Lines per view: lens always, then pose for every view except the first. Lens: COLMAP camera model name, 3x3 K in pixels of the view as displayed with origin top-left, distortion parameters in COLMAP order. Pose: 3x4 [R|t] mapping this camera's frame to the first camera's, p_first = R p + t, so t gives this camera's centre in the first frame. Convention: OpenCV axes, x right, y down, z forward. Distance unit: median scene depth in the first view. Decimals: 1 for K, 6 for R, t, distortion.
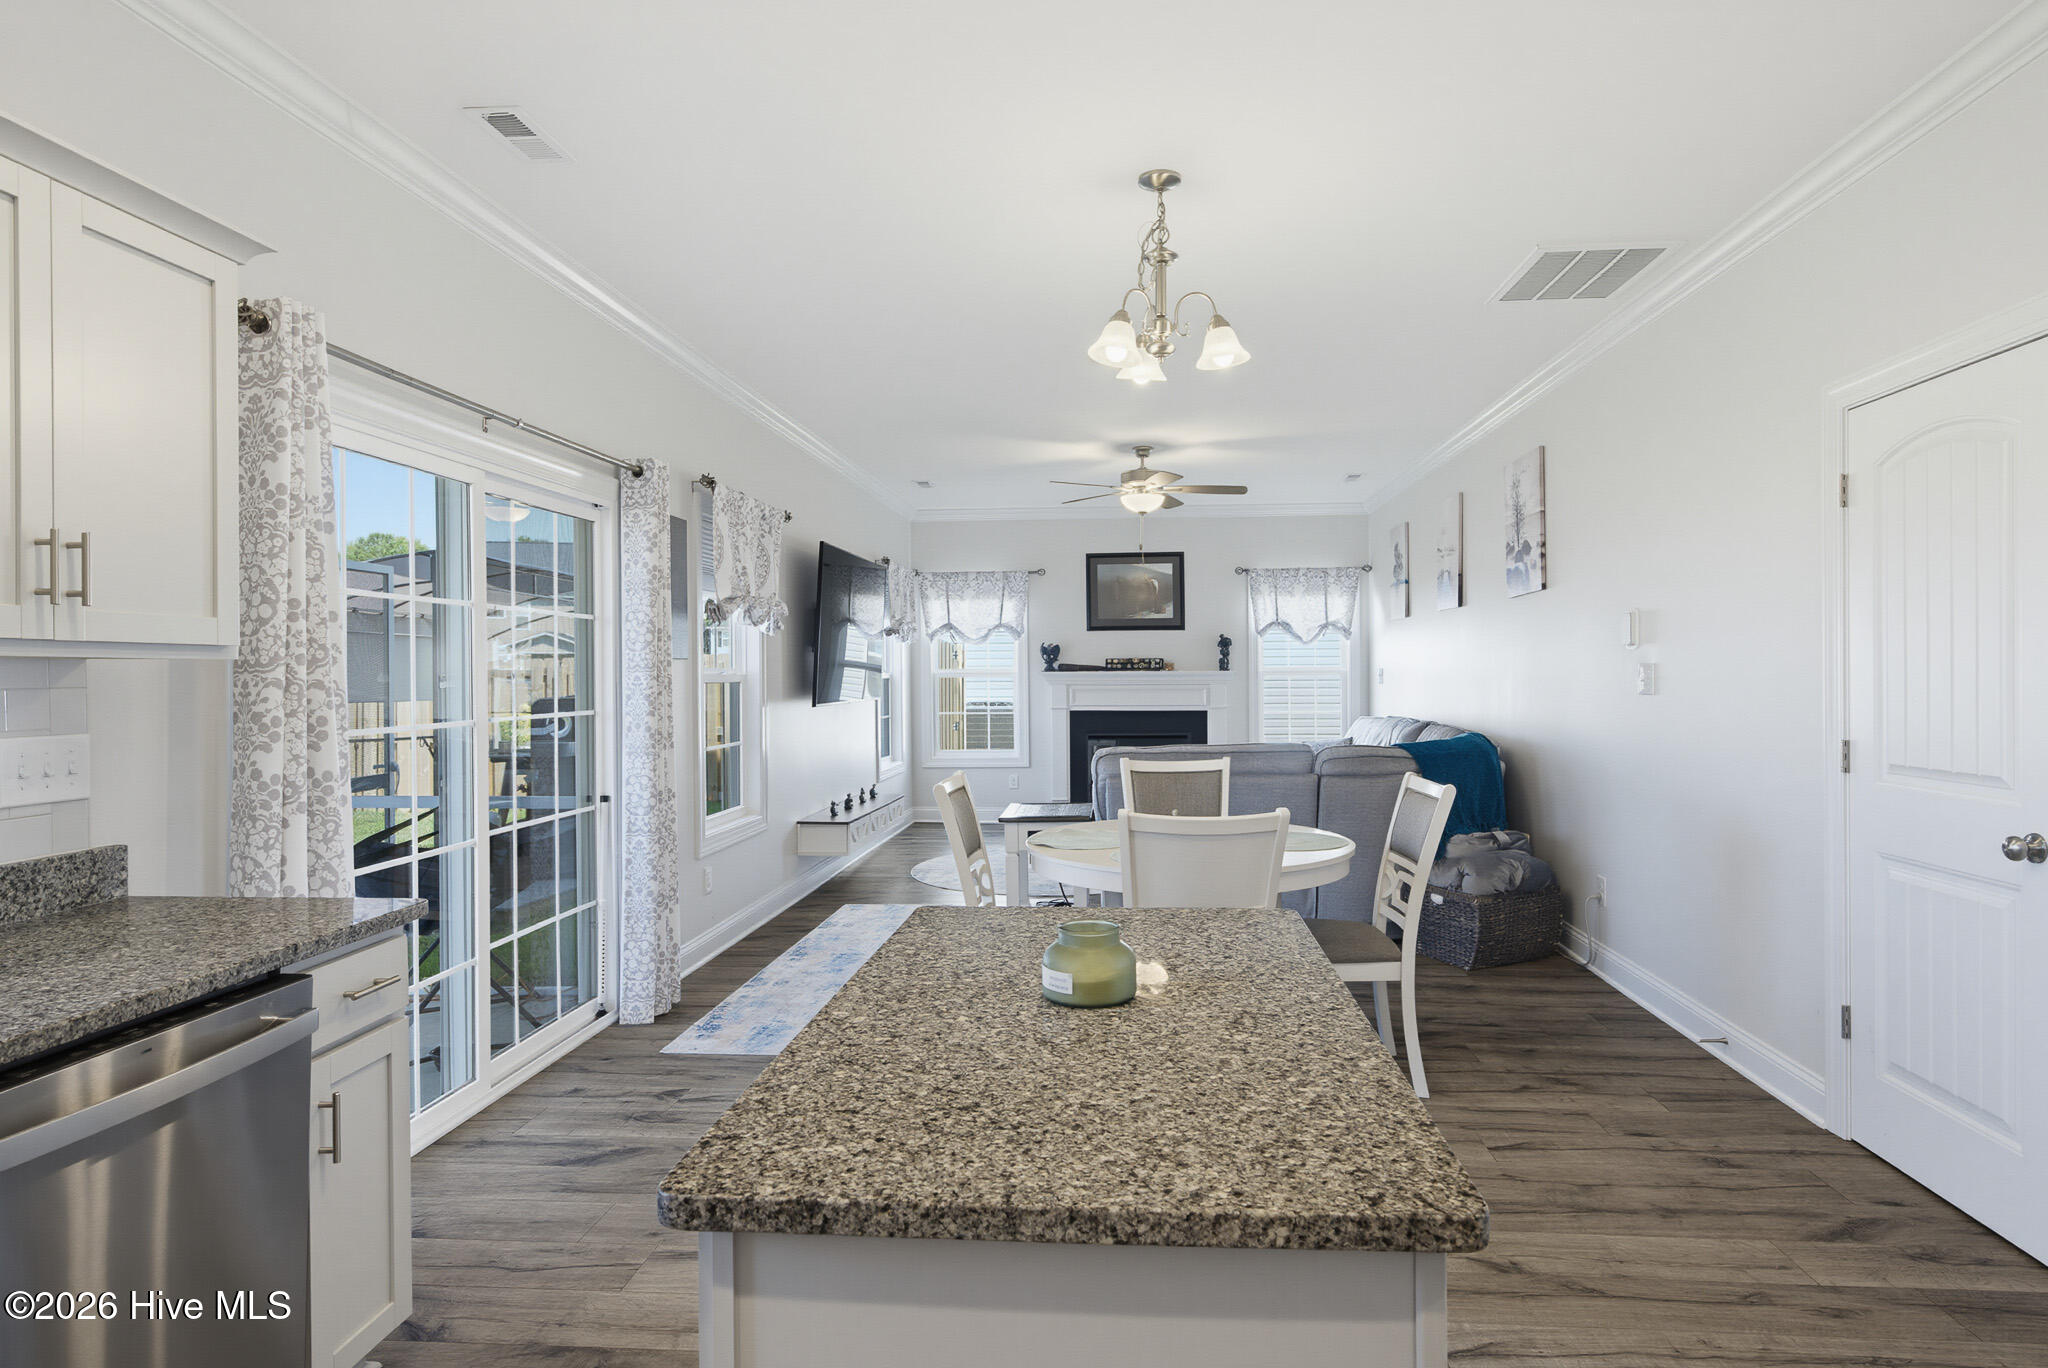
lens RADIAL K [[1104.2, 0, 1056.1], [0, 1104.2, 682.2], [0, 0, 1]] dist [-0.003191, 0.001246]
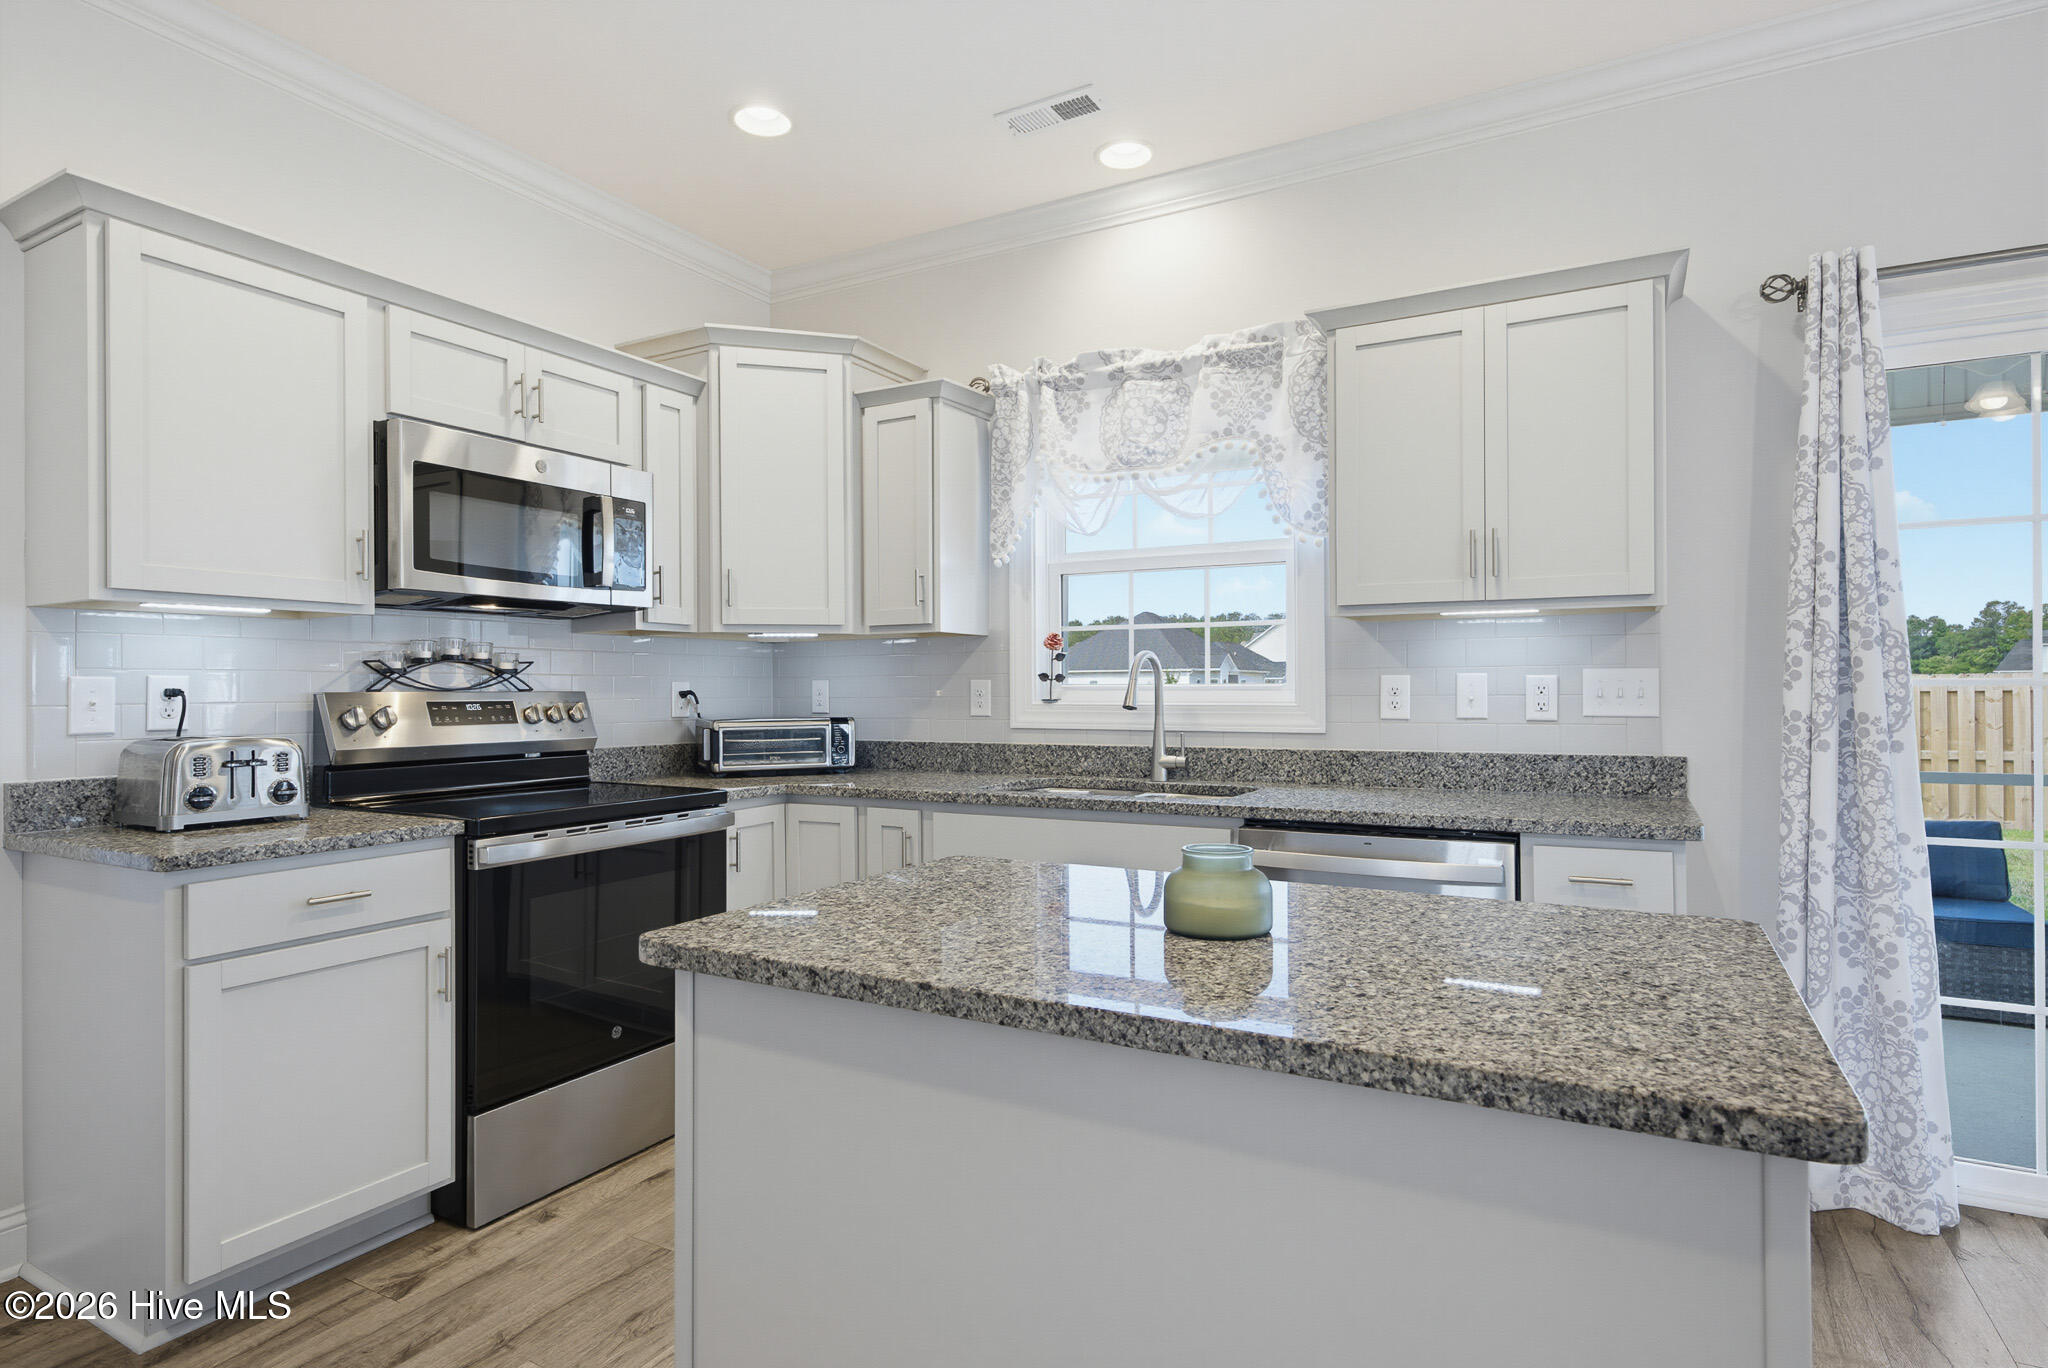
lens RADIAL K [[1076.0, 0, 1032.1], [0, 1076.0, 684.1], [0, 0, 1]] dist [-0.001953, 0.002412]
pose [[-0.416006, 0.004888, -0.909349, 0.211448], [-0.001297, 0.999981, 0.005968, 0.020577], [0.909361, 0.003662, -0.415992, 0.297239]]
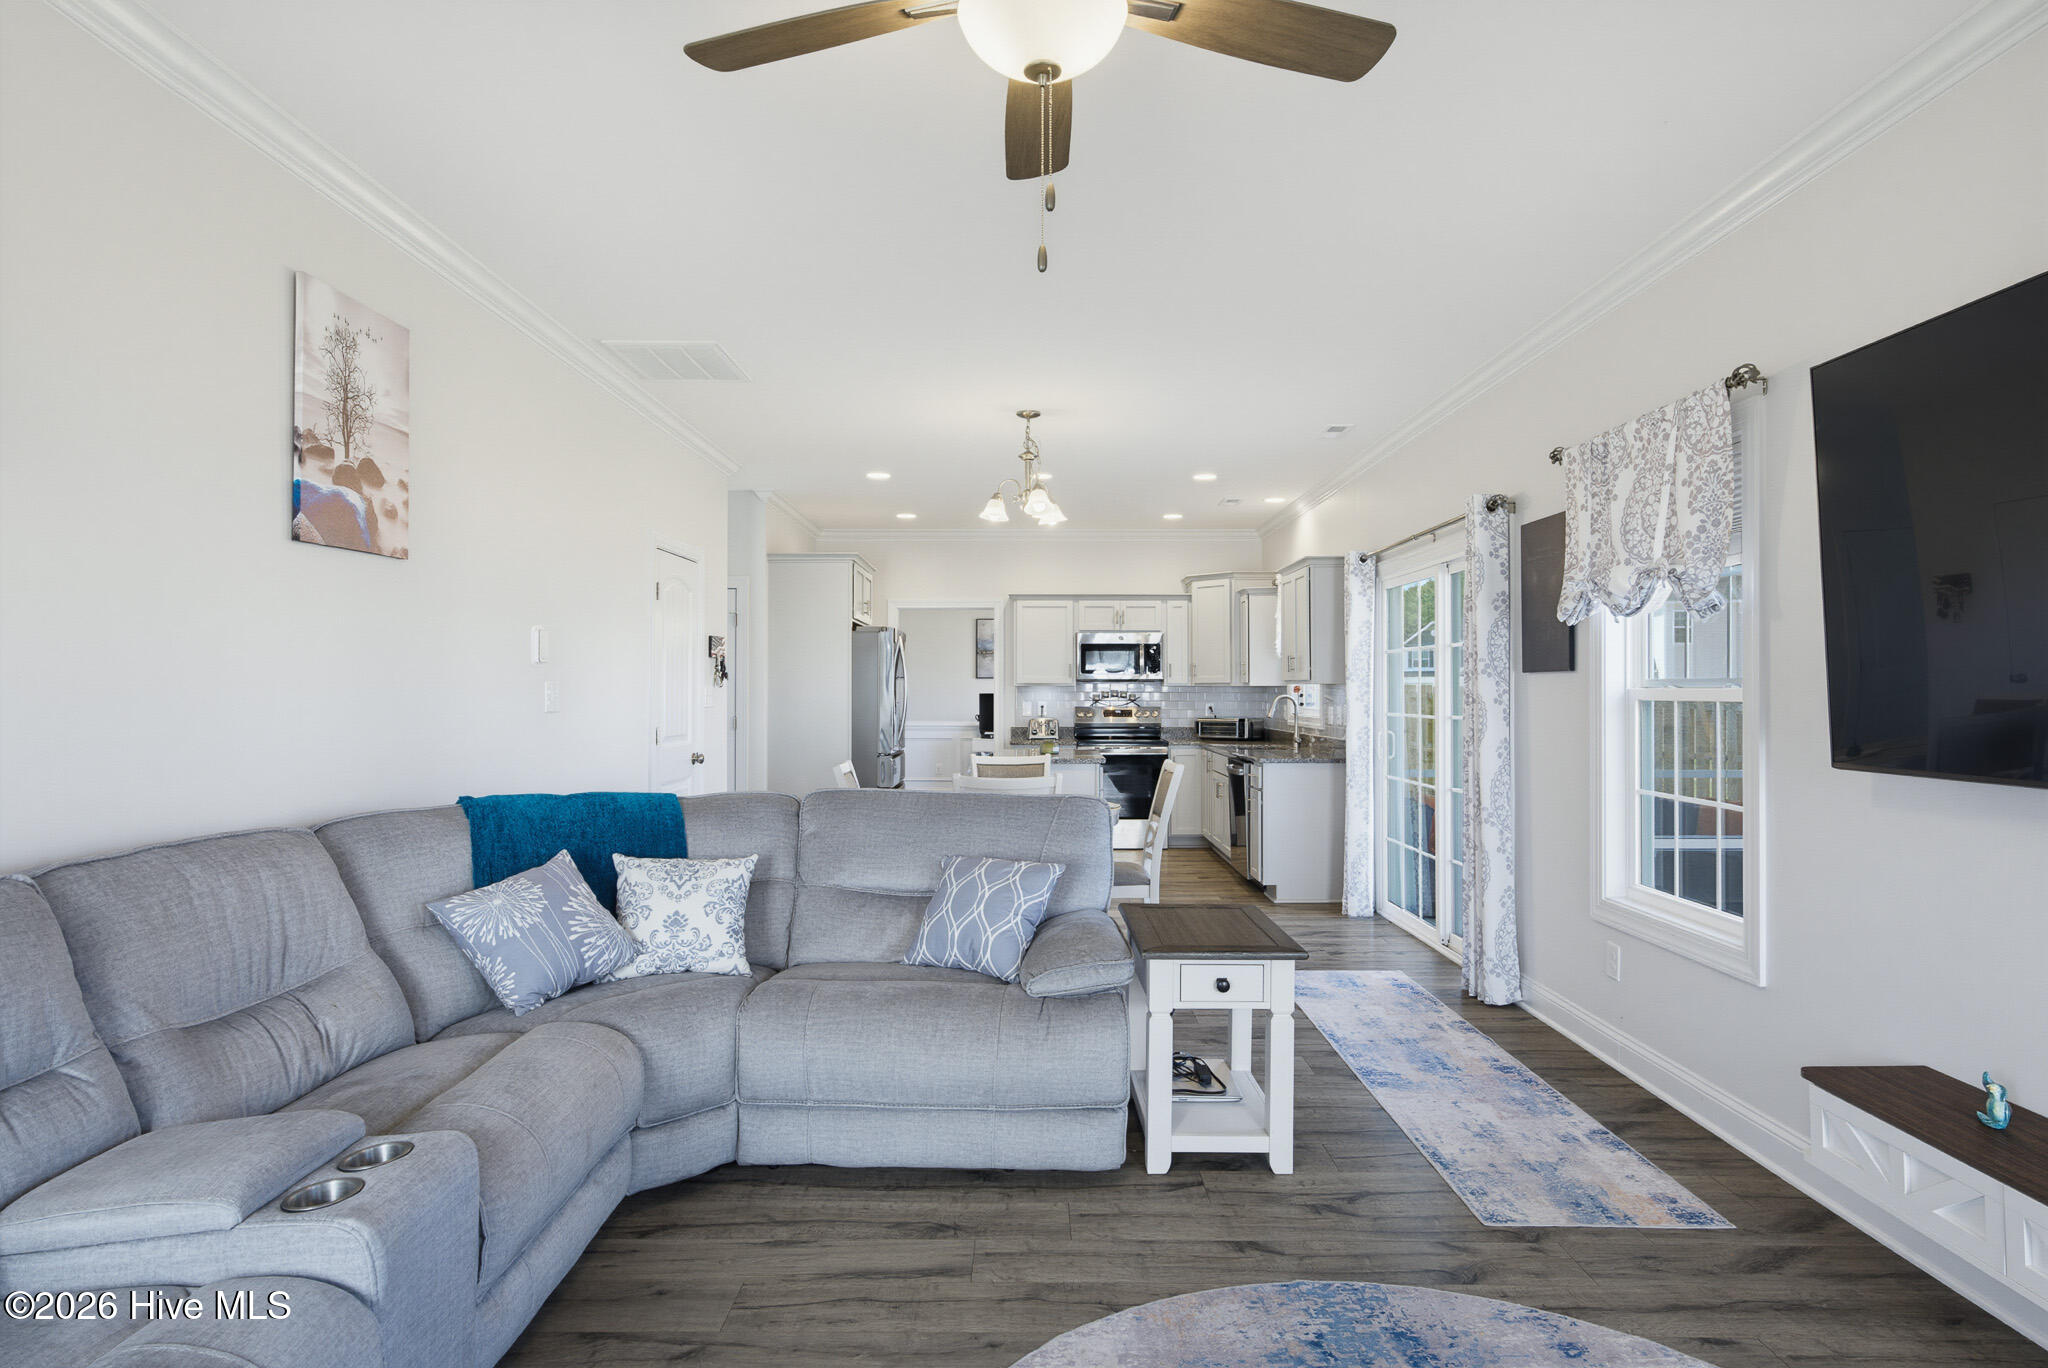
lens RADIAL K [[1108.8, 0, 1032.5], [0, 1108.8, 682.4], [0, 0, 1]] dist [0.003565, 0.002916]
pose [[-0.997302, 0.003601, -0.073324, 0.116655], [0.003417, 0.999991, 0.002636, -0.012754], [0.073333, 0.002378, -0.997305, 1.471857]]
